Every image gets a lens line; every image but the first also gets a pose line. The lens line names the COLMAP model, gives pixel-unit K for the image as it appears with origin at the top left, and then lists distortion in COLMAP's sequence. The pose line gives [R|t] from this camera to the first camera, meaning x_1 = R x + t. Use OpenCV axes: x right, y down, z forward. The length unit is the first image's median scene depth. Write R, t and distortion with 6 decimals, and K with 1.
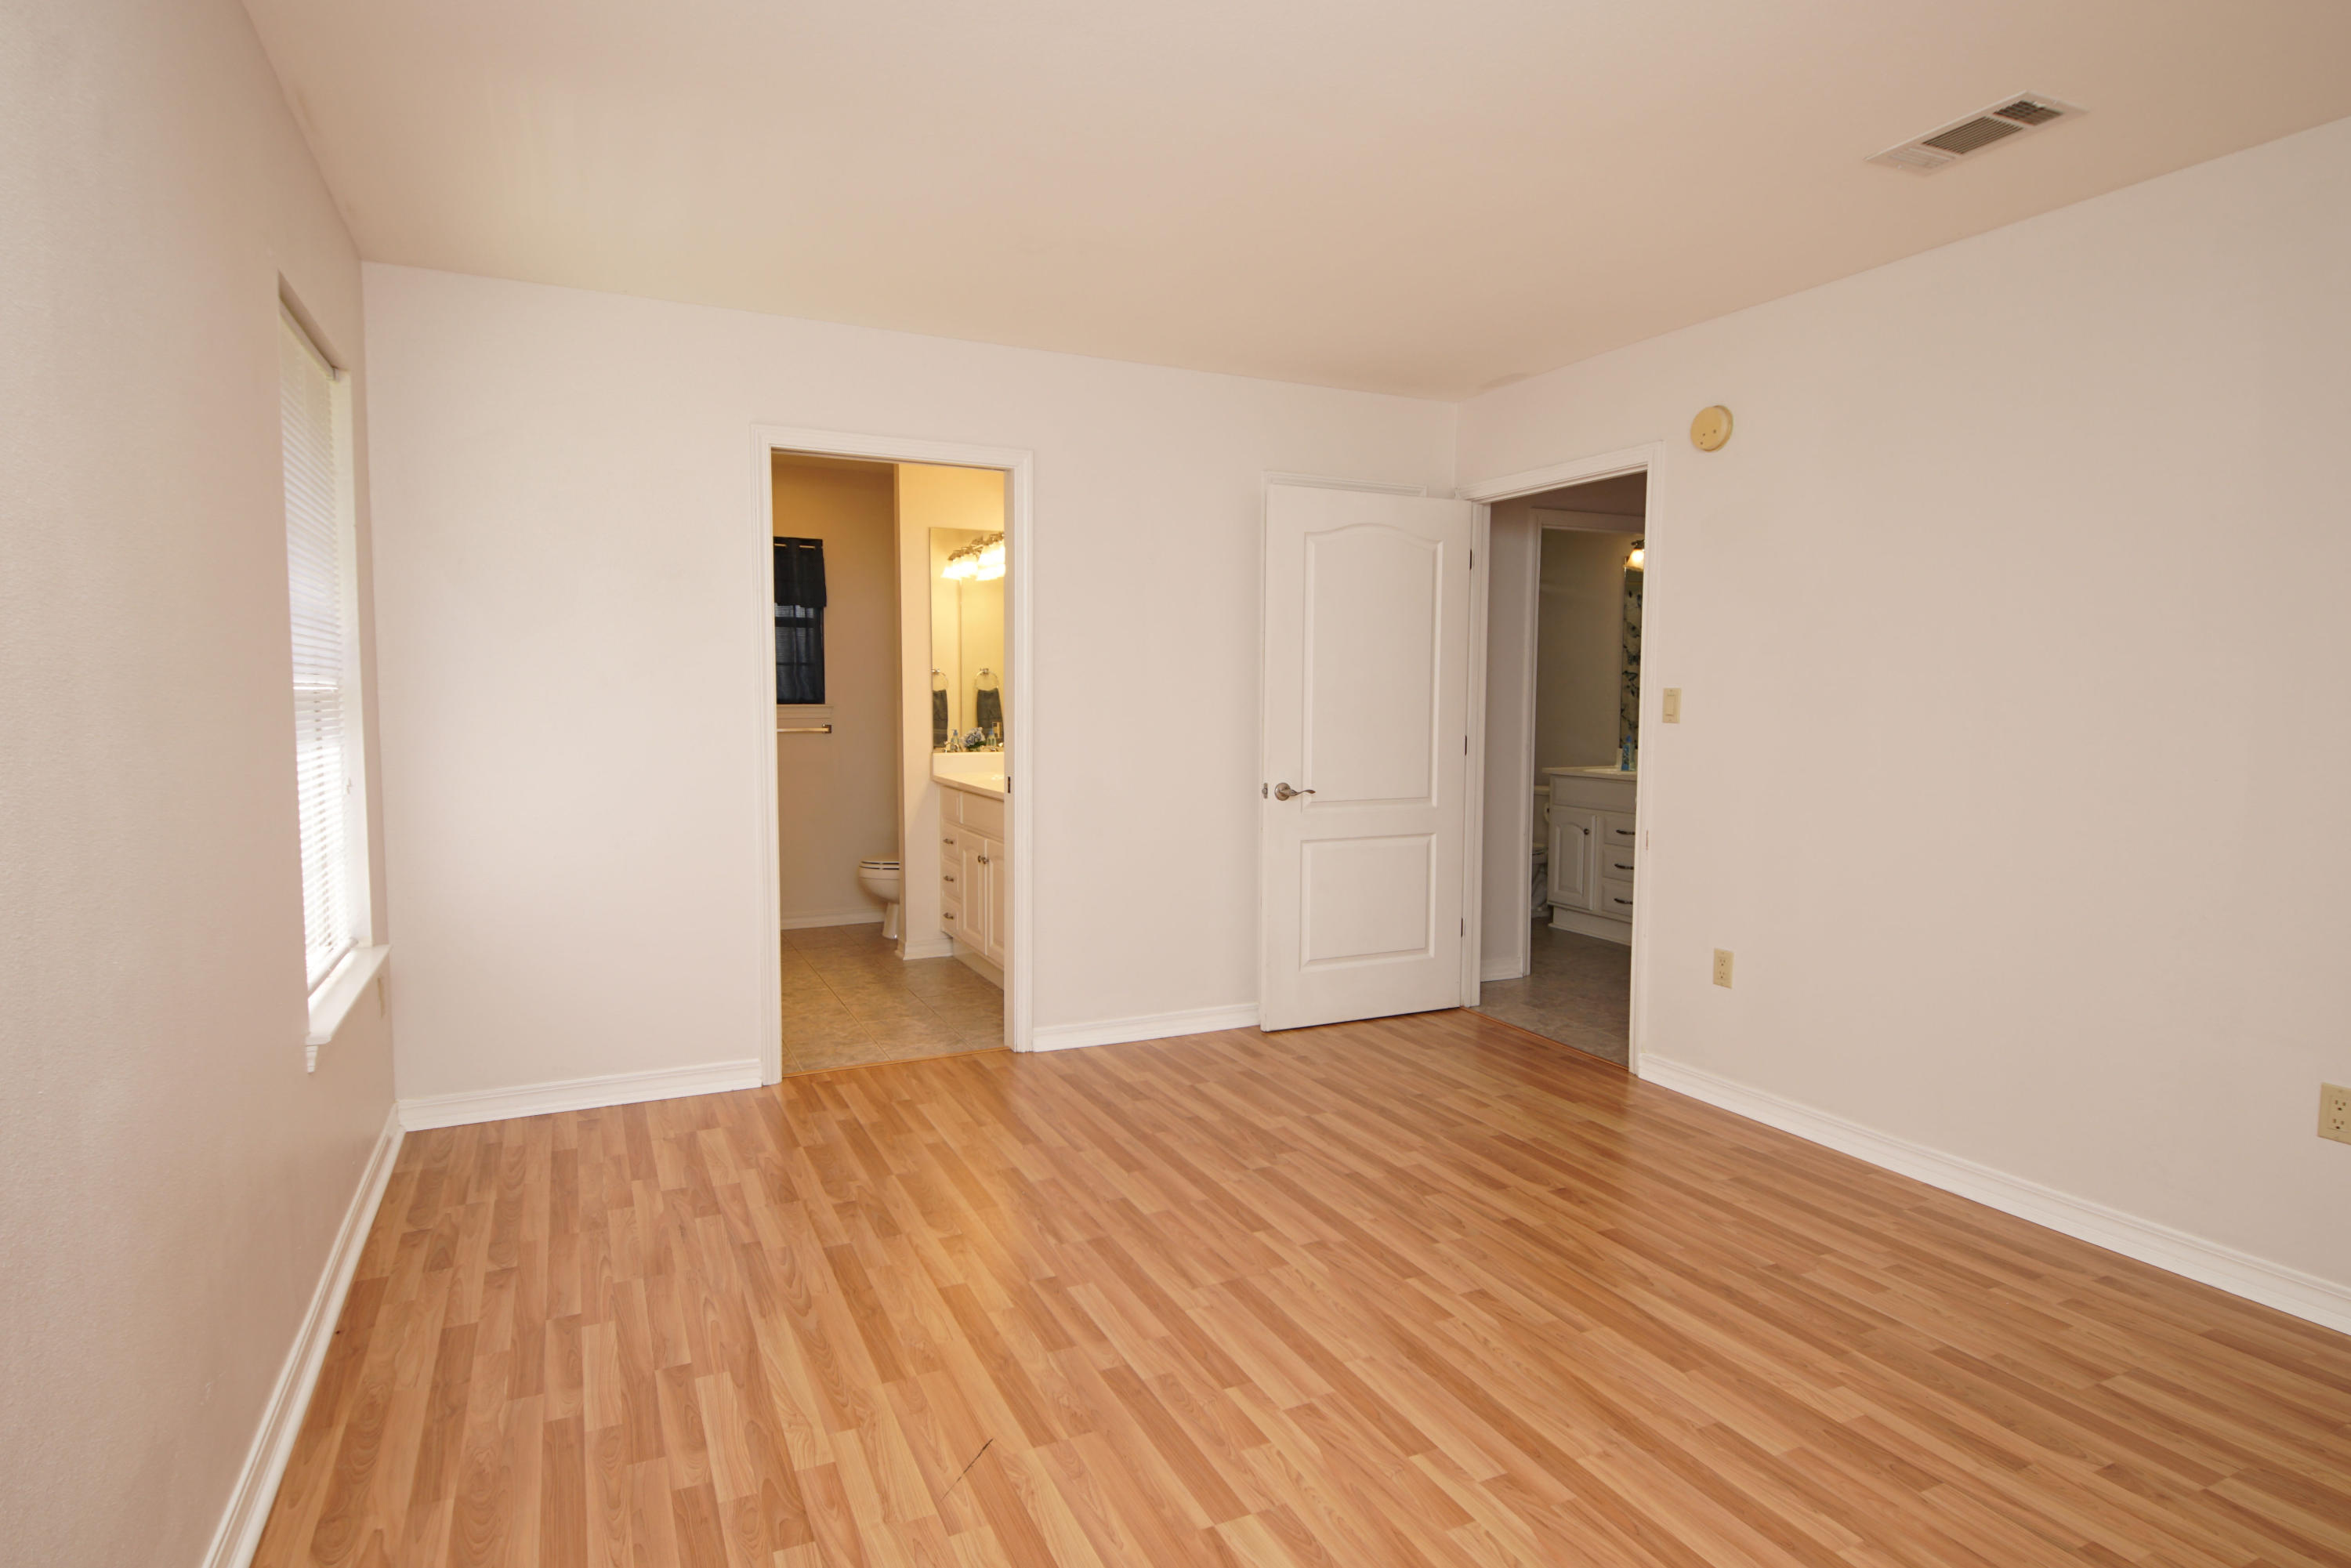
lens RADIAL K [[1257.7, 0, 1155.7], [0, 1257.7, 777.3], [0, 0, 1]] dist [0.039141, -0.038793]
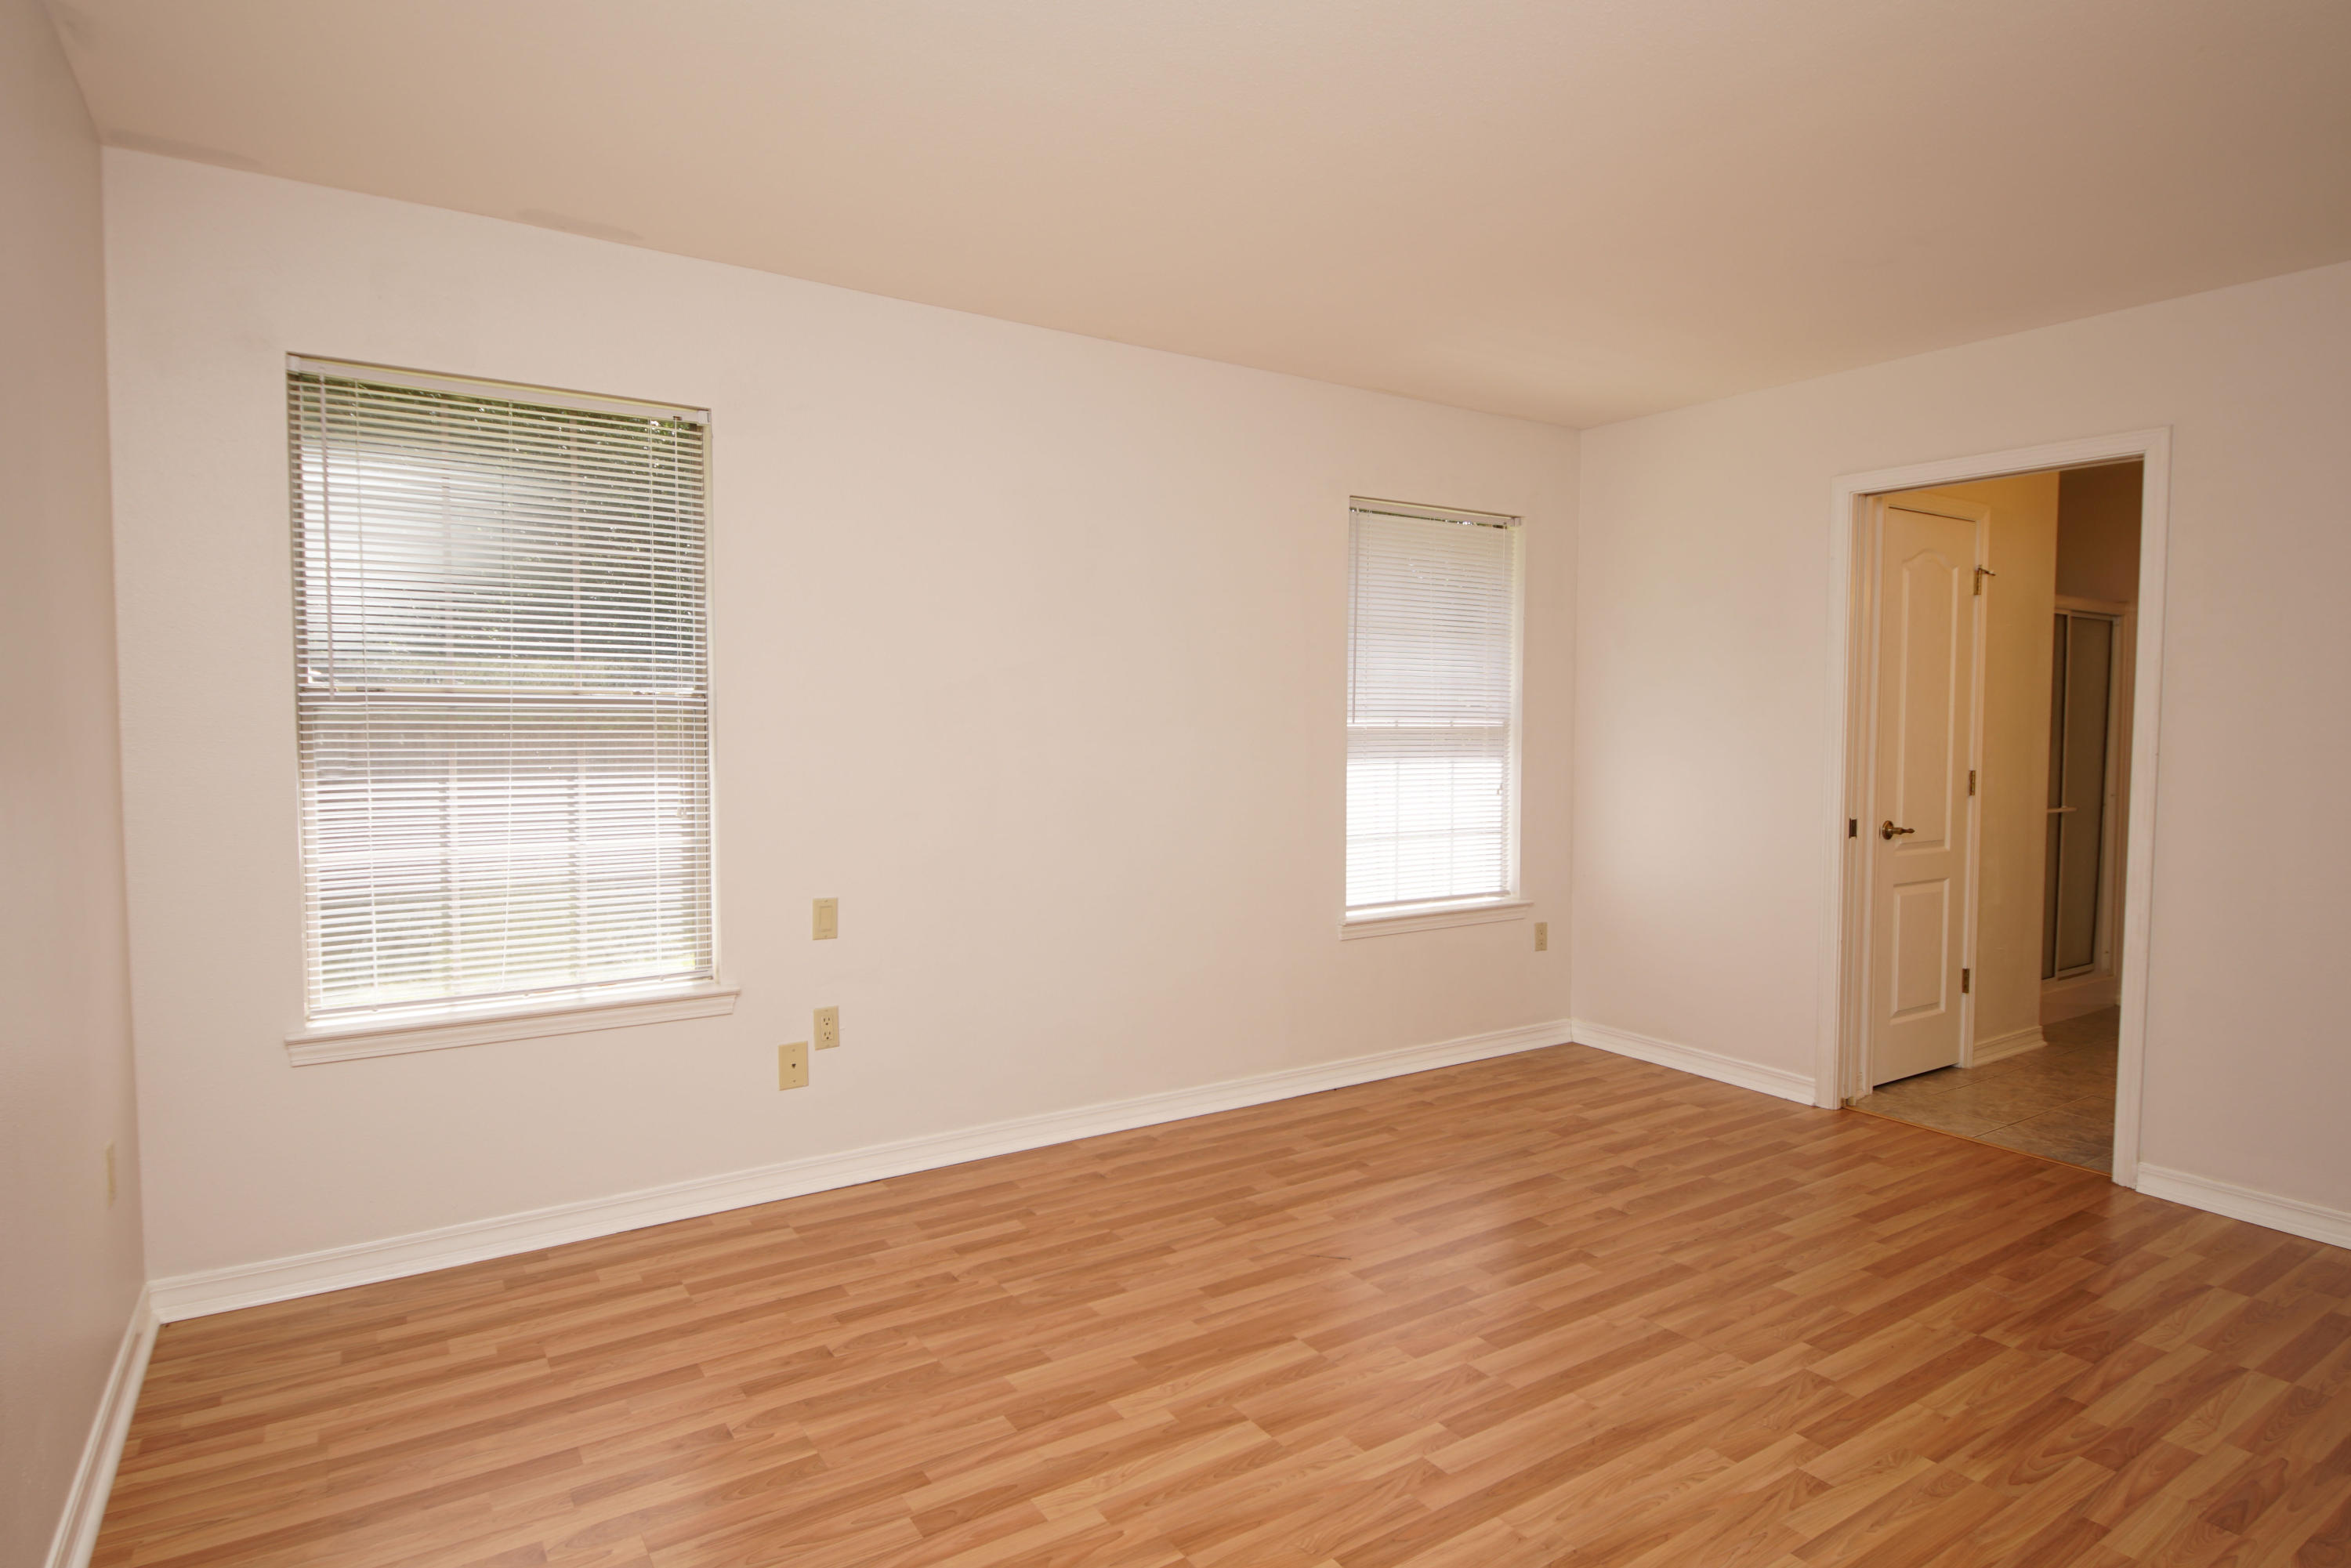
lens RADIAL K [[1257.7, 0, 1155.7], [0, 1257.7, 777.3], [0, 0, 1]] dist [0.039141, -0.038793]
pose [[0.140244, 0.042775, -0.989193, 0.836011], [-0.072592, 0.996822, 0.032813, -0.028970], [0.987452, 0.067205, 0.142904, 0.380026]]
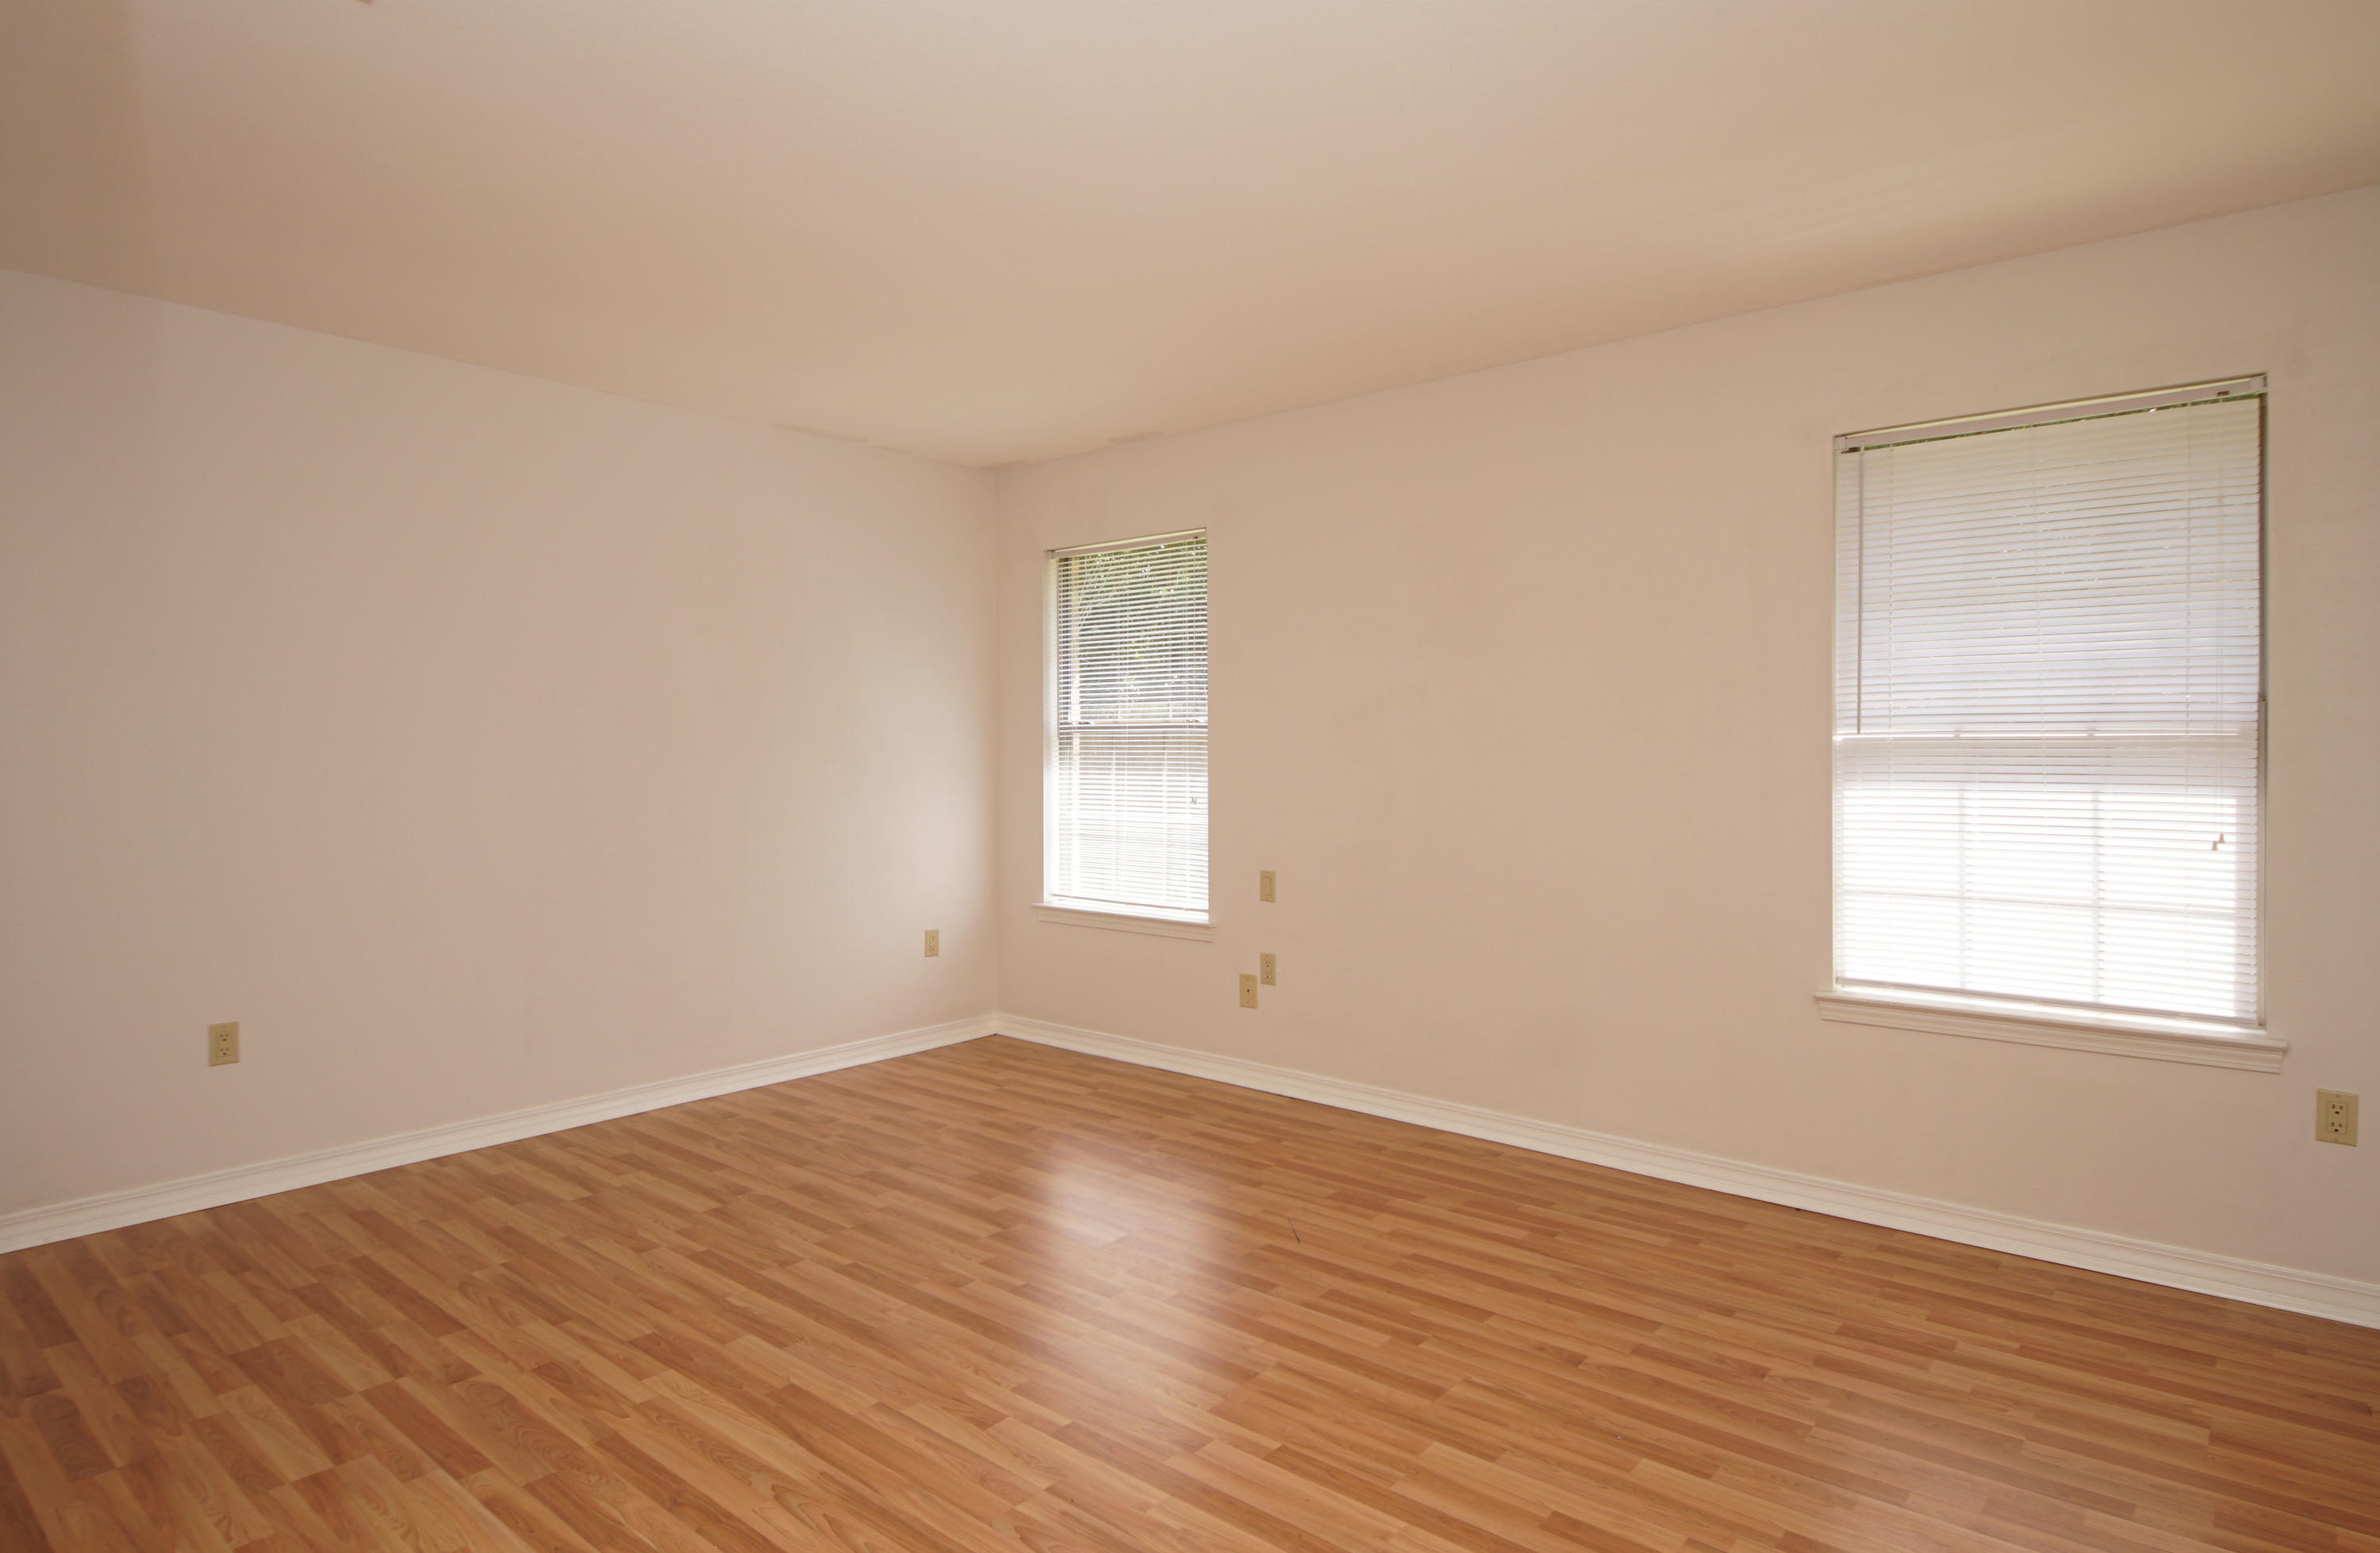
lens RADIAL K [[1305.2, 0, 1177.7], [0, 1305.2, 768.9], [0, 0, 1]] dist [0.033307, -0.036490]
pose [[-0.908779, 0.002628, -0.417270, 0.439251], [-0.031927, 0.996611, 0.075812, -0.095845], [0.416055, 0.082219, -0.905615, 1.575900]]
